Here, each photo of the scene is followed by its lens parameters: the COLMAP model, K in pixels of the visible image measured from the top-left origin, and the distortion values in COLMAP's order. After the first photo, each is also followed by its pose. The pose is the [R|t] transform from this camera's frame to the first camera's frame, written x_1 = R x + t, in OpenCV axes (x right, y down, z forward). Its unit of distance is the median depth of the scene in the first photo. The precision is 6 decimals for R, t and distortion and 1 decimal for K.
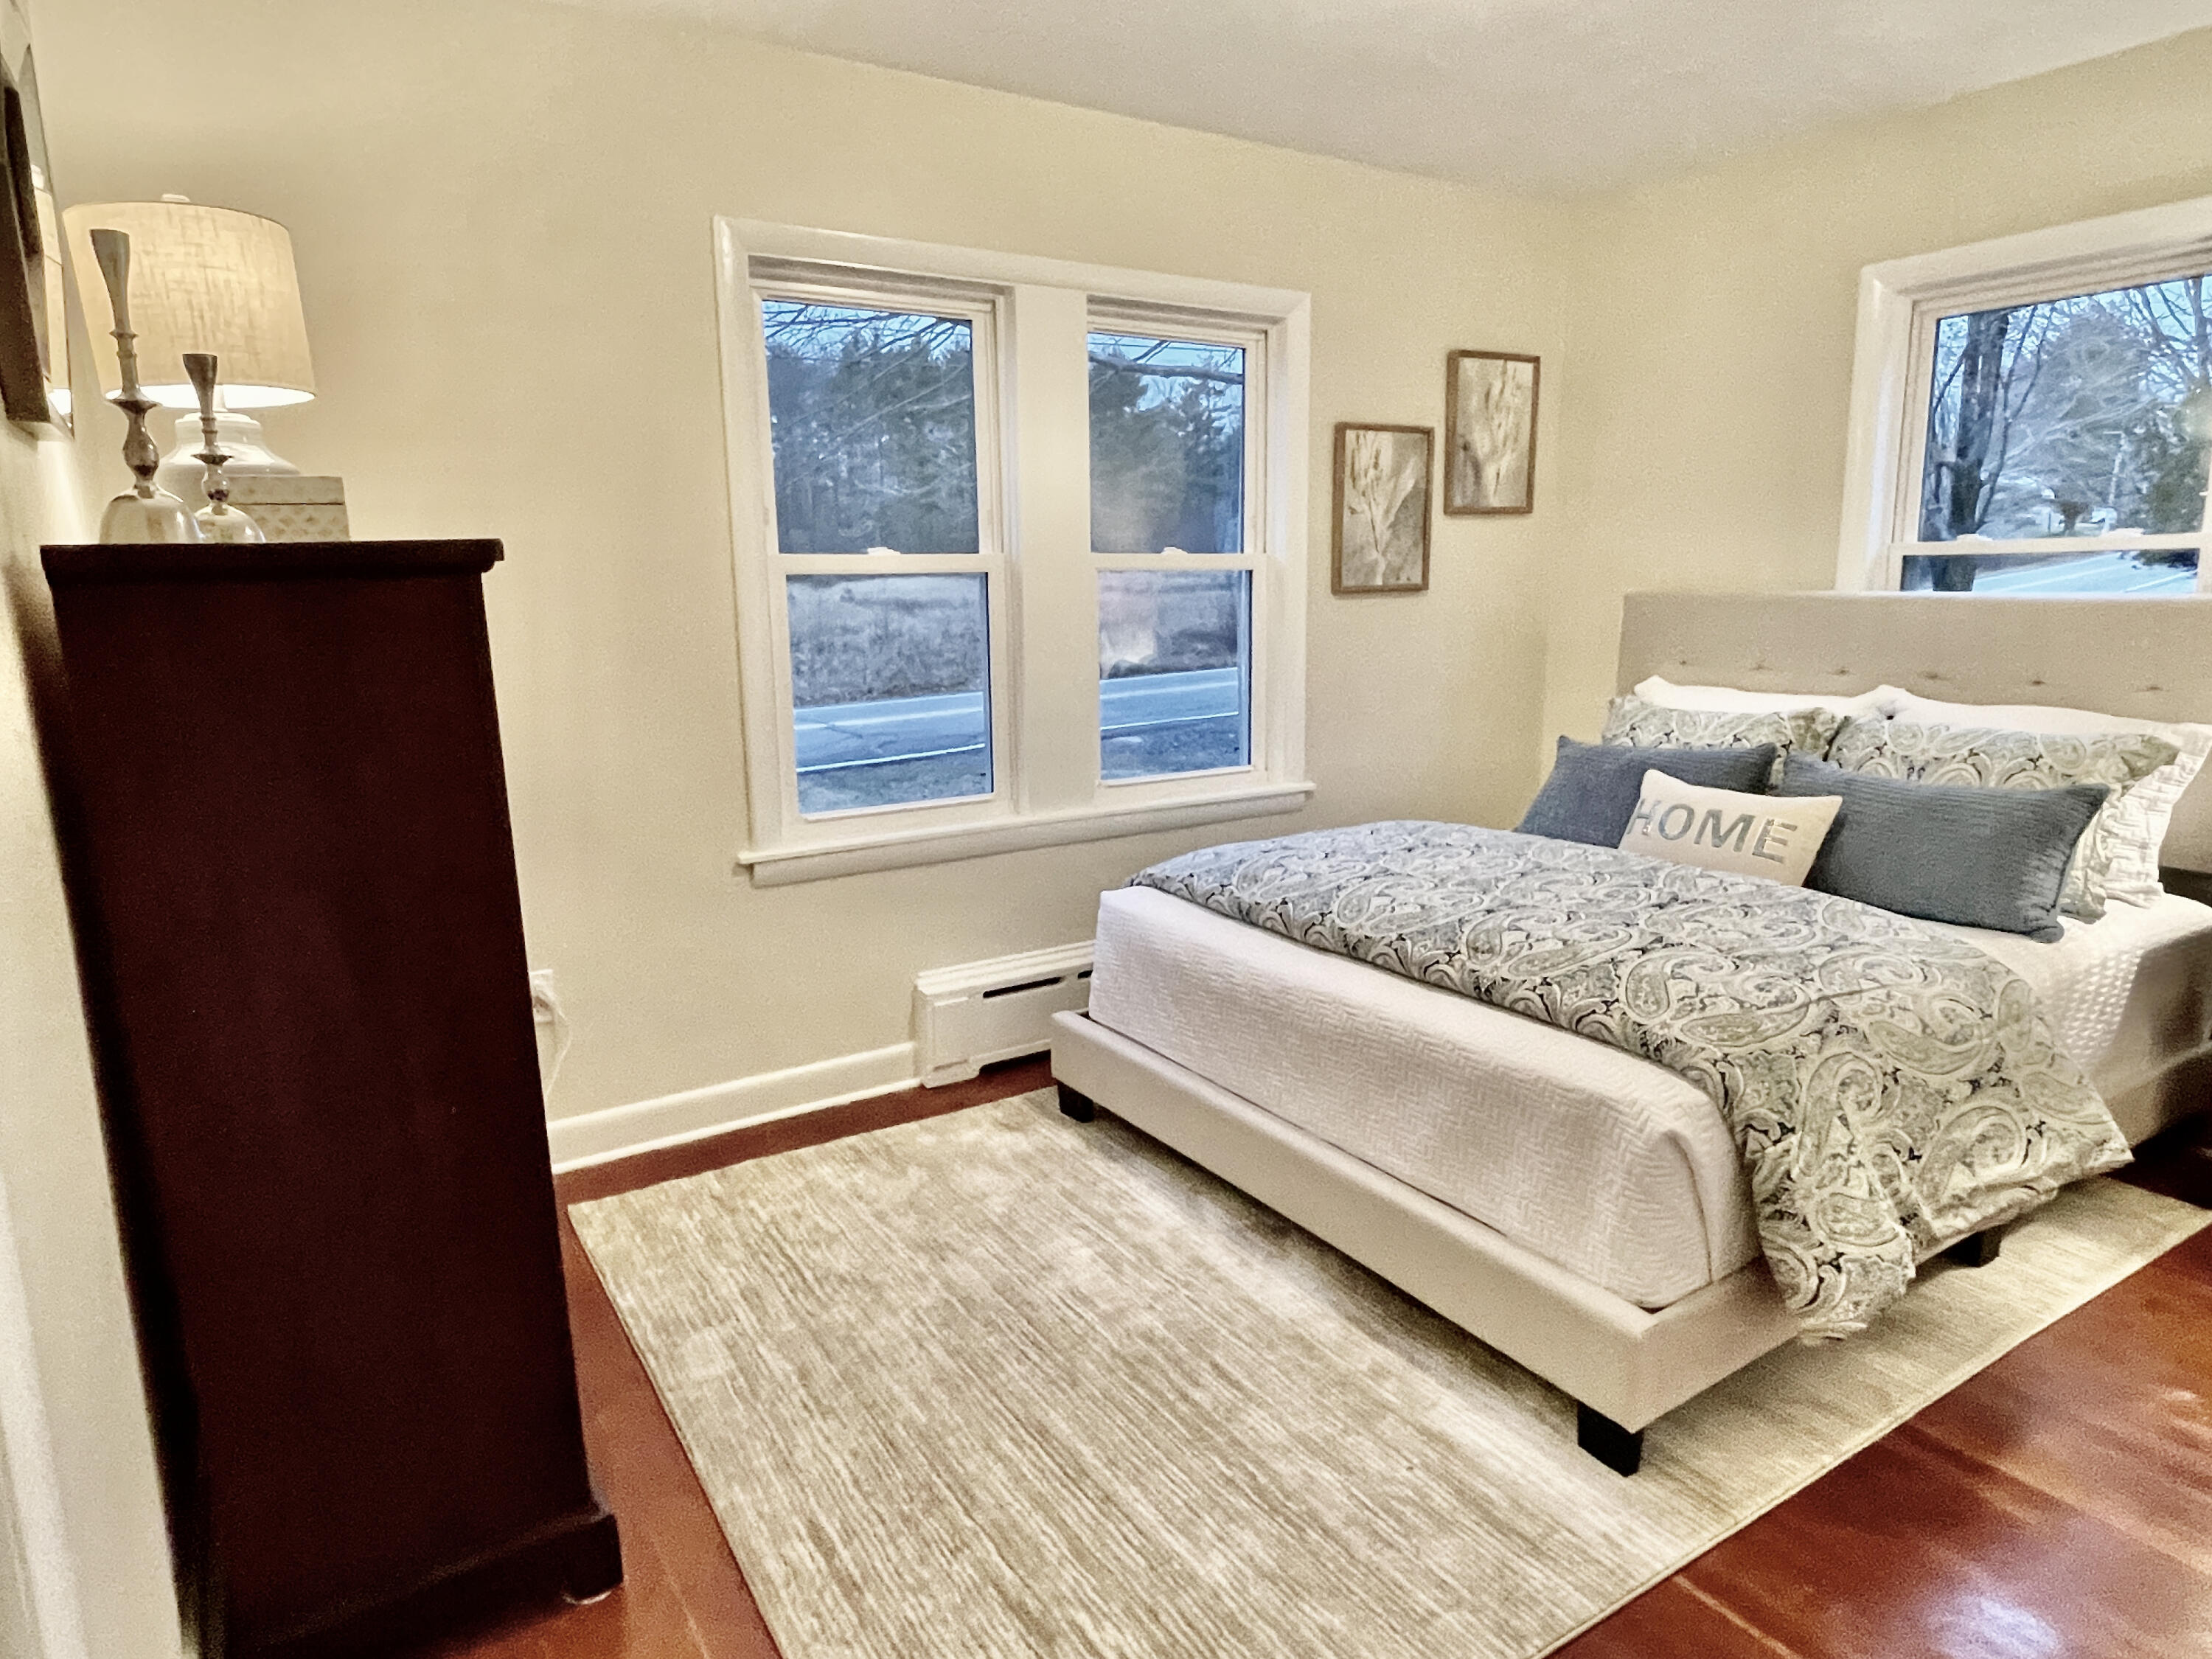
lens RADIAL K [[1309.2, 0, 1106.0], [0, 1309.2, 829.5], [0, 0, 1]] dist [-0.001286, -0.000446]
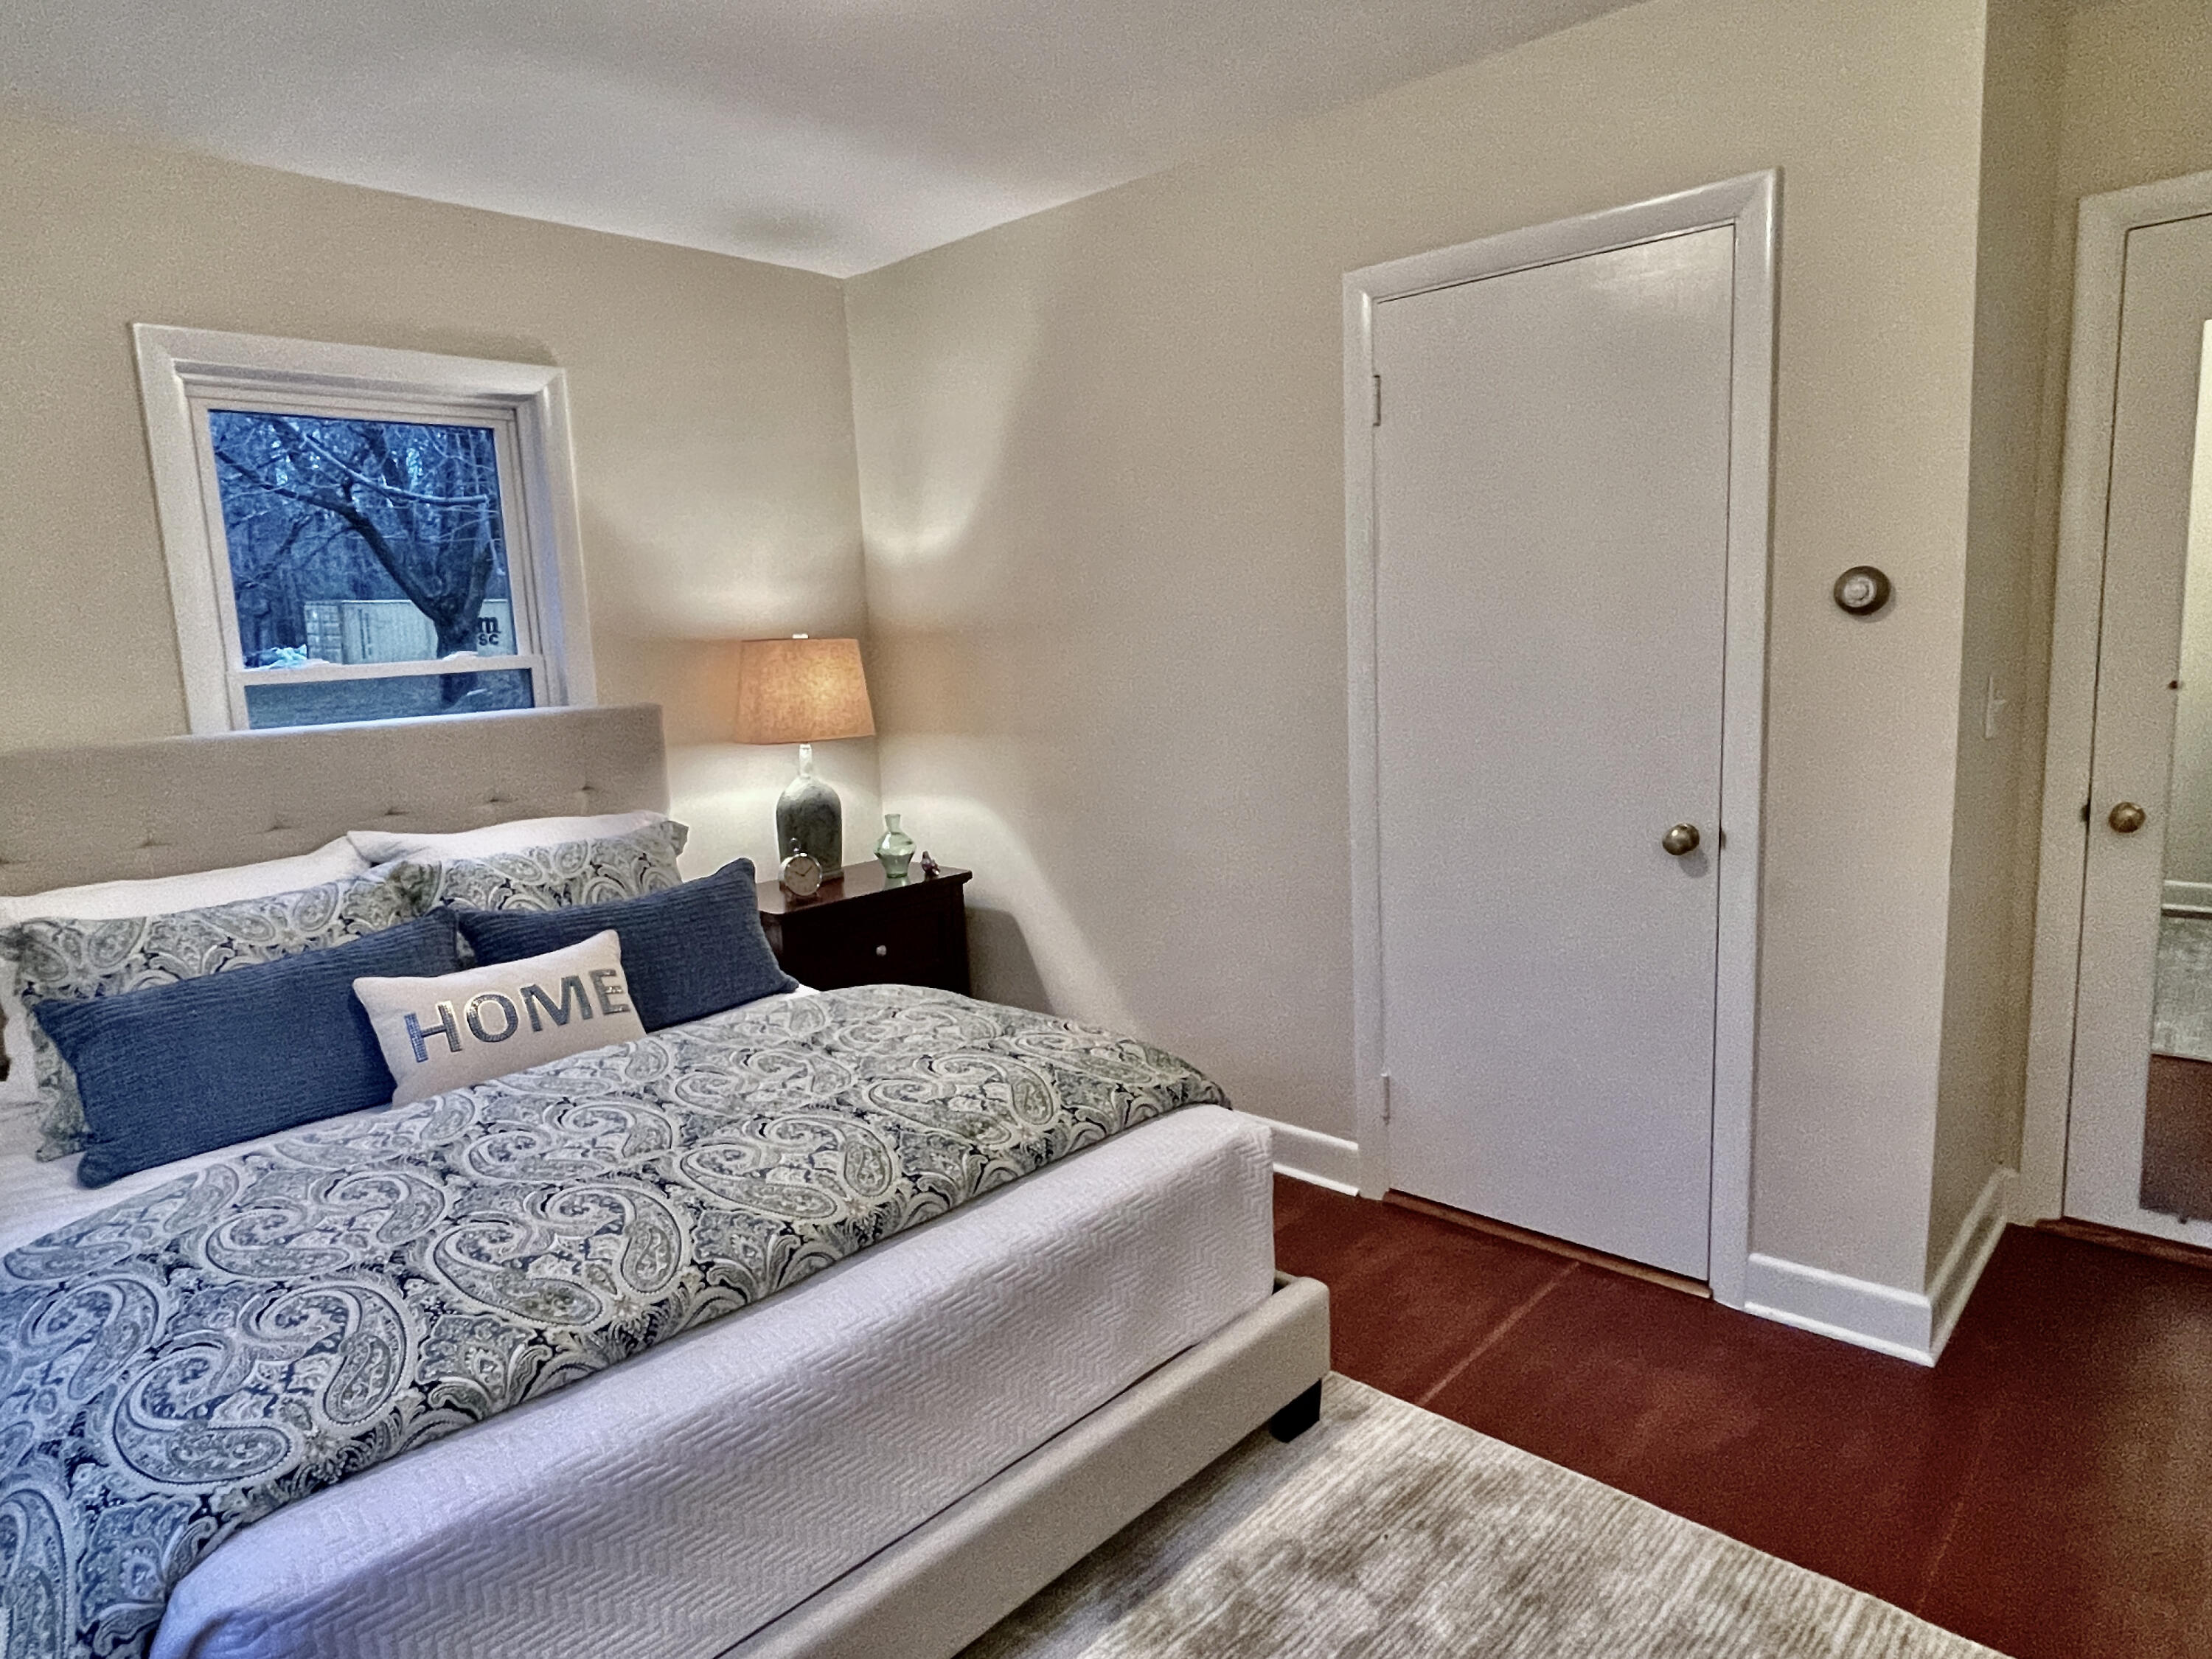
lens RADIAL K [[1309.2, 0, 1106.0], [0, 1309.2, 829.5], [0, 0, 1]] dist [-0.001286, -0.000446]
pose [[-0.235751, -0.124640, 0.963787, -0.527722], [0.231607, 0.955959, 0.180281, -0.228897], [-0.943811, 0.265721, -0.196501, 1.060829]]
